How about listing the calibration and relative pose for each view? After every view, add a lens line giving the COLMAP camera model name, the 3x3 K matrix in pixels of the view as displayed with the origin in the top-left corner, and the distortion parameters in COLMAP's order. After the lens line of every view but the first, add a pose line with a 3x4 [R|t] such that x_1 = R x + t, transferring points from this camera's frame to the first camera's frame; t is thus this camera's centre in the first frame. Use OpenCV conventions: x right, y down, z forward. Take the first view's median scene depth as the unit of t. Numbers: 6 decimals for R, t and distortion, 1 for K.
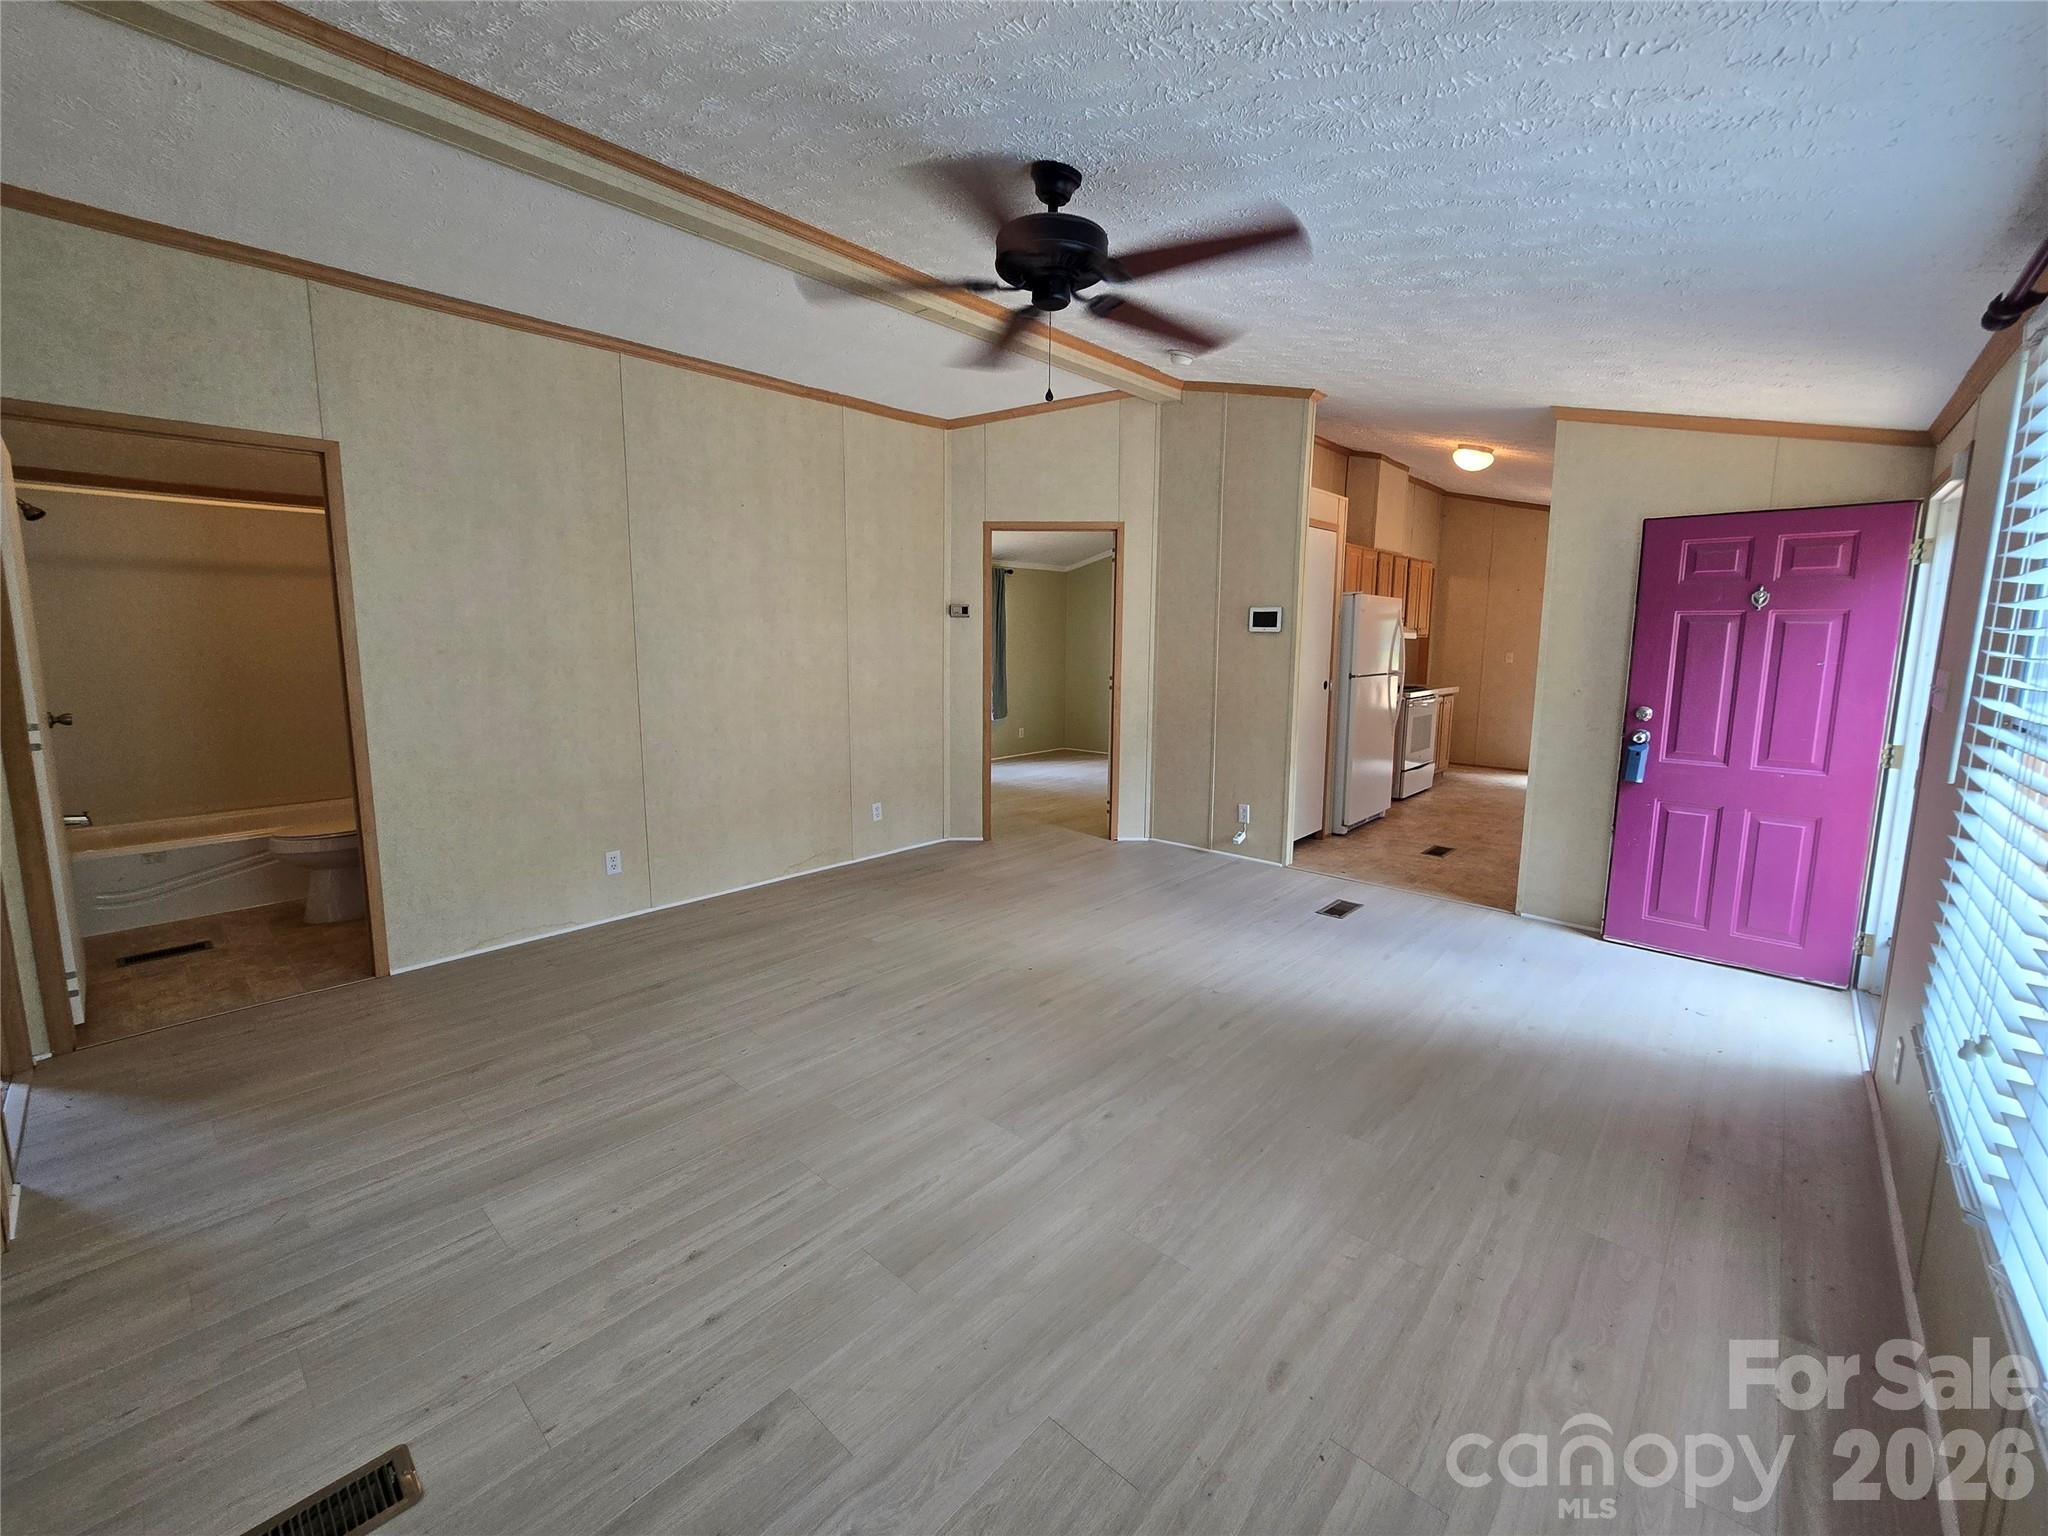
lens RADIAL K [[842.8, 0, 1024.5], [0, 842.8, 749.0], [0, 0, 1]] dist [-0.006293, -0.000392]
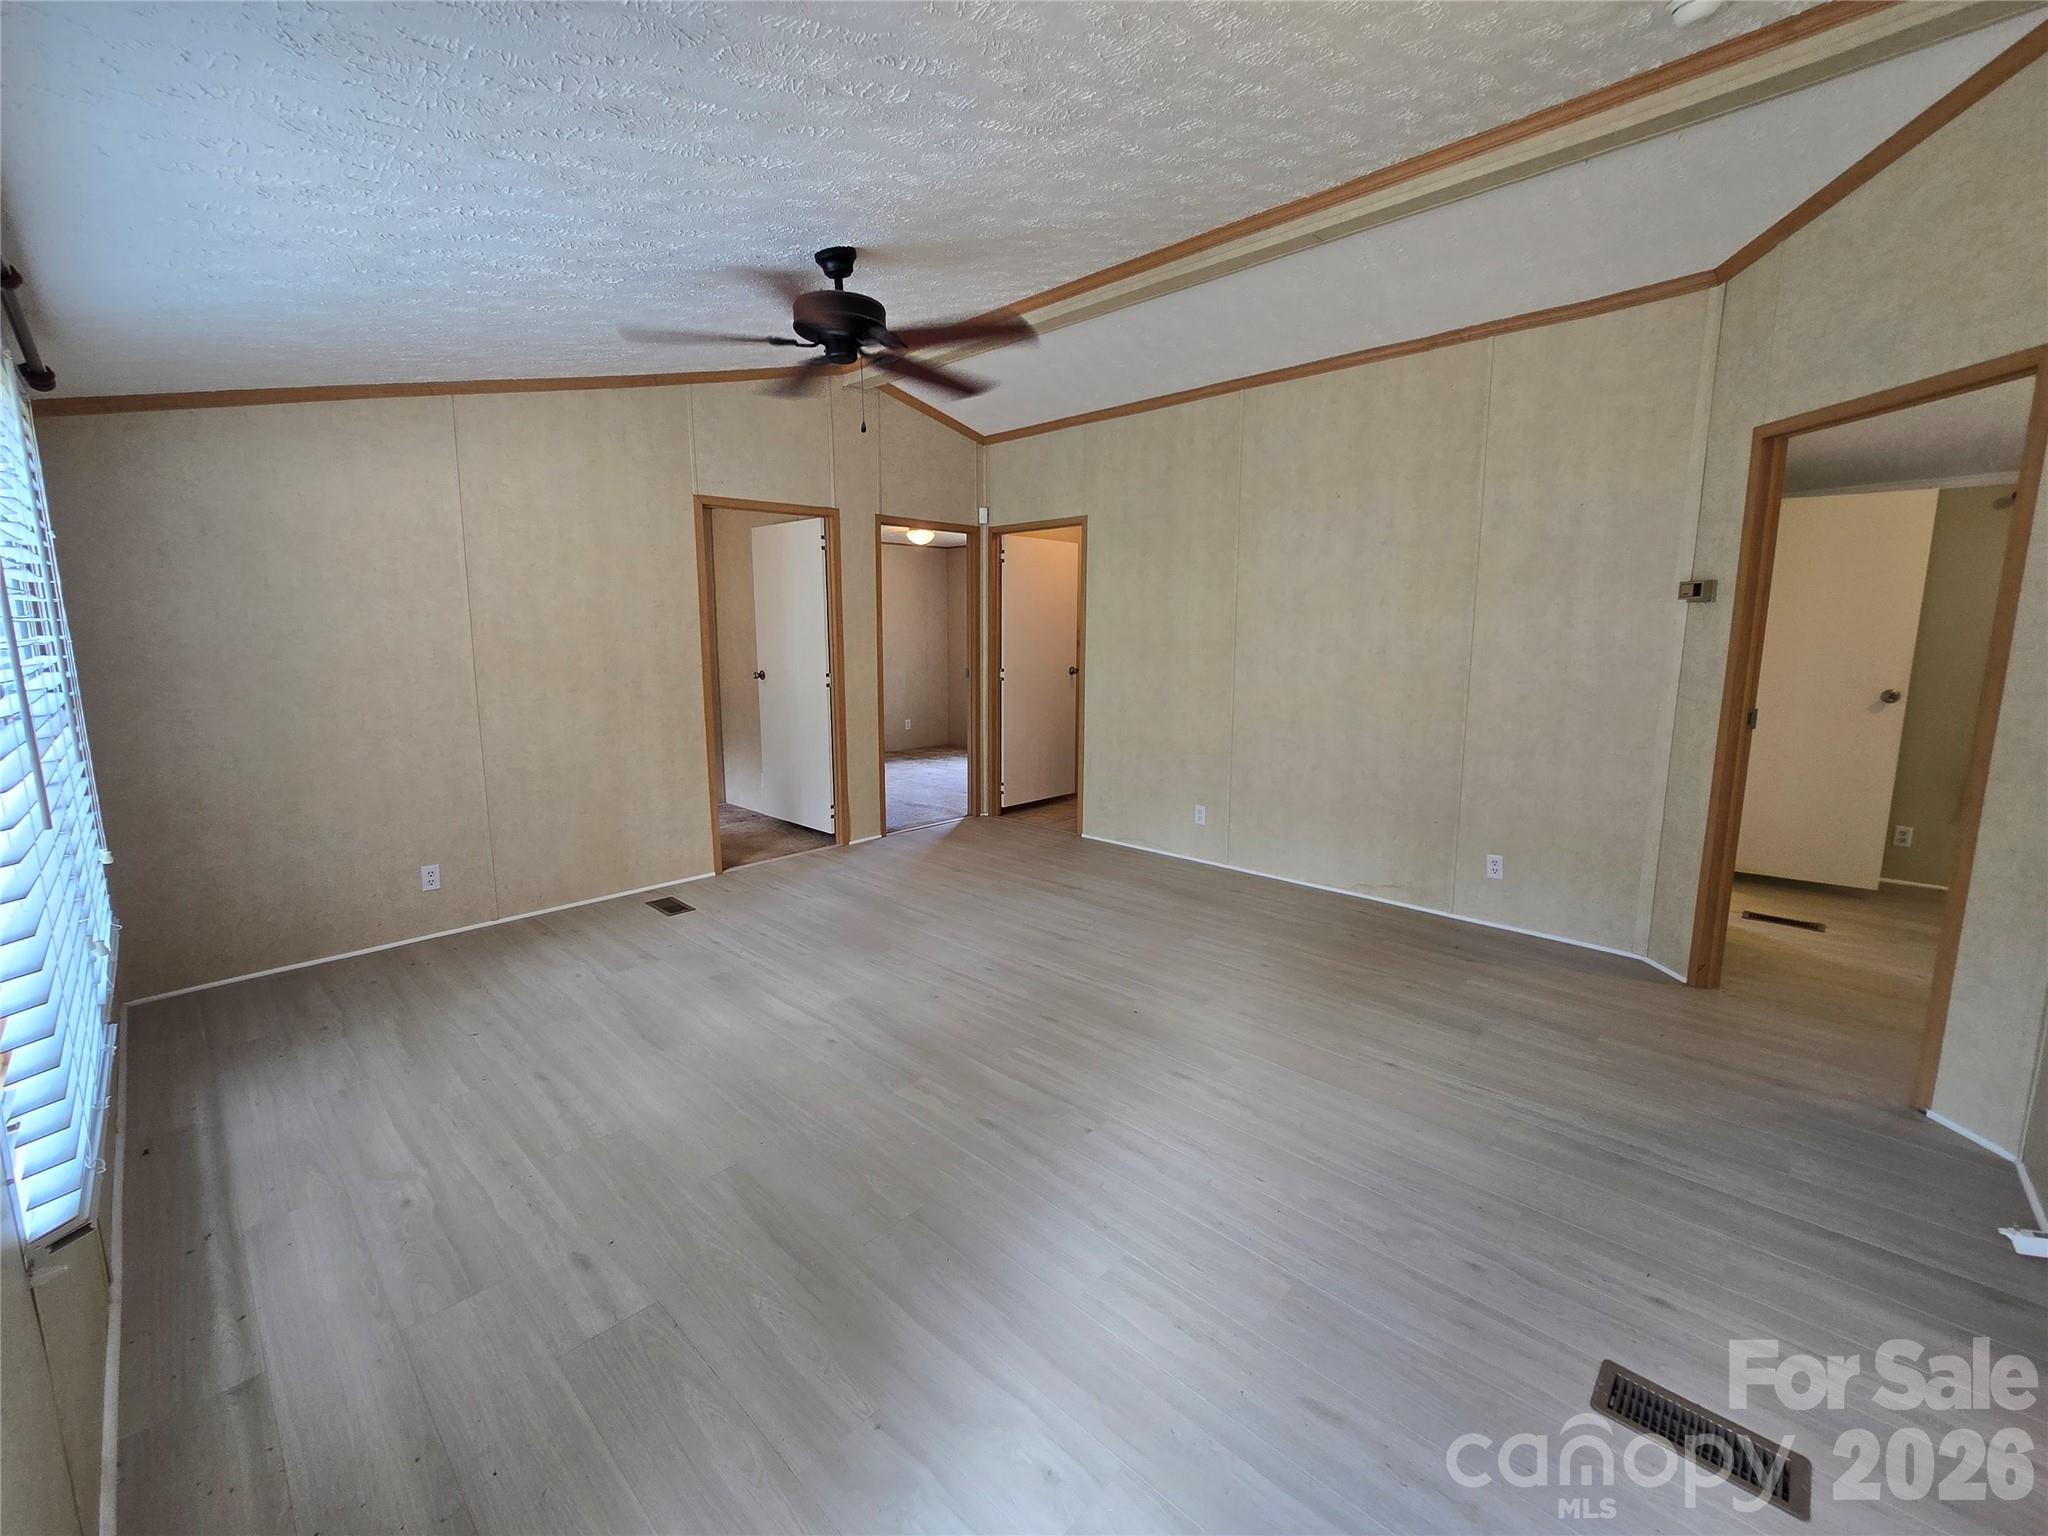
lens RADIAL K [[842.8, 0, 1024.5], [0, 842.8, 749.0], [0, 0, 1]] dist [-0.006293, -0.000392]
pose [[-0.025237, 0.139428, -0.989911, 1.099813], [-0.137933, 0.980269, 0.141586, -0.149587], [0.990120, 0.140114, -0.005508, 1.123549]]
